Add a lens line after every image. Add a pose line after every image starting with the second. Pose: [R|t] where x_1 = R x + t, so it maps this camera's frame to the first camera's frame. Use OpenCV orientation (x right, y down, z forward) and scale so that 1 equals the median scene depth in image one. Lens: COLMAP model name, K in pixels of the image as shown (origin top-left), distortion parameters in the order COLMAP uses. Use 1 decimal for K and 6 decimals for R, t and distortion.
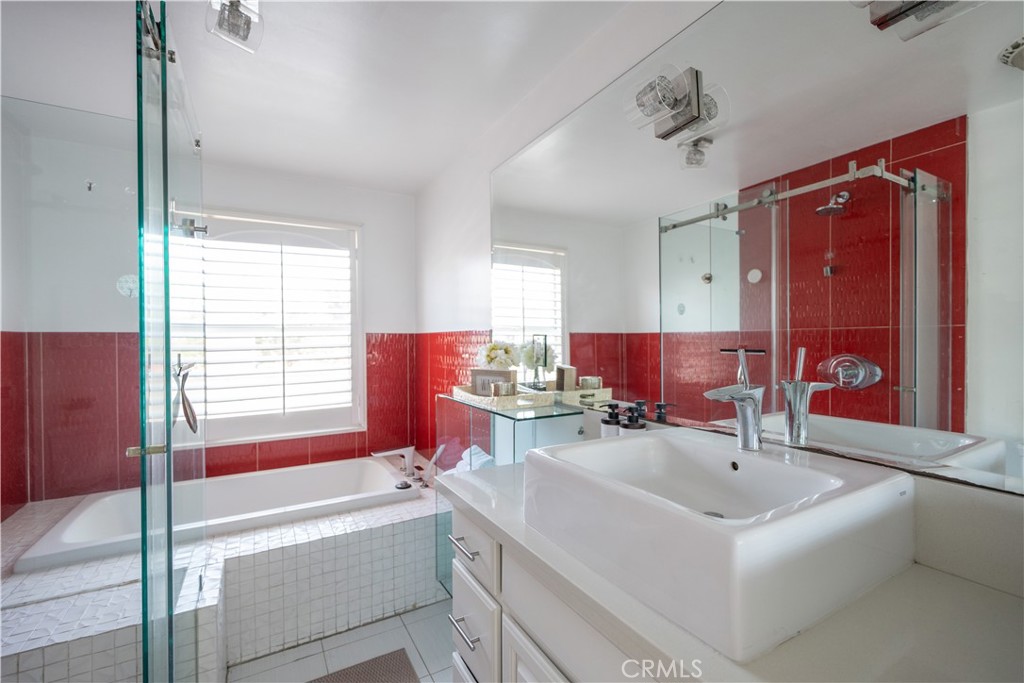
lens RADIAL K [[431.1, 0, 510.4], [0, 431.1, 341.6], [0, 0, 1]] dist [-0.001848, -0.000135]
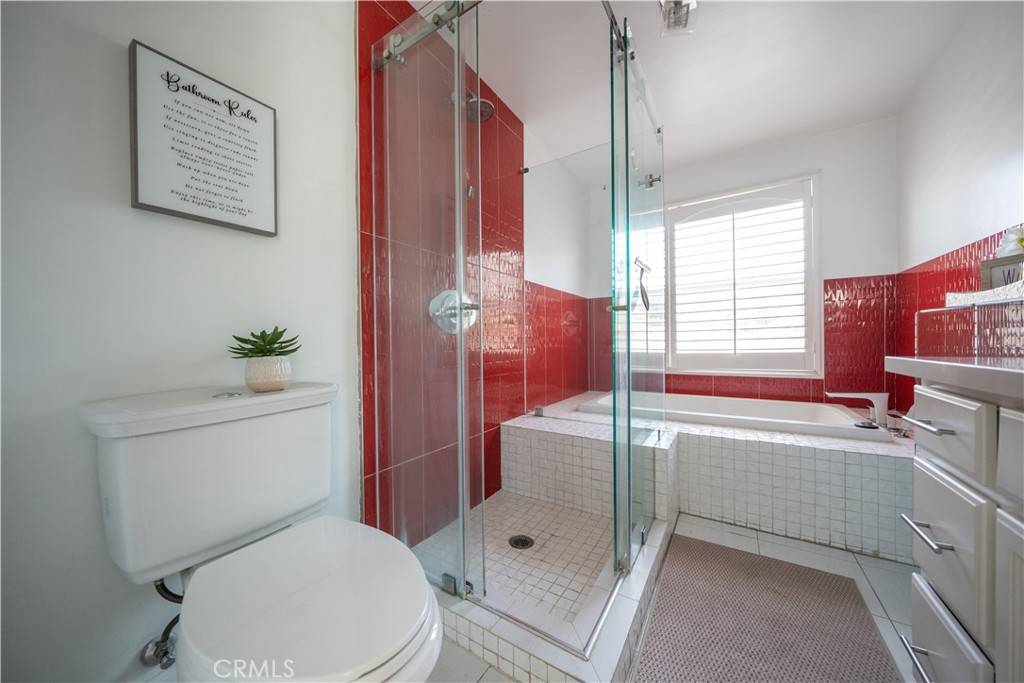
lens RADIAL K [[349.3, 0, 515.0], [0, 349.3, 343.1], [0, 0, 1]] dist [-0.007739, -0.000100]
pose [[0.464188, 0.003014, -0.885732, 0.056889], [0.007613, 0.999944, 0.007392, 0.189601], [0.885704, -0.010174, 0.464139, 0.039717]]
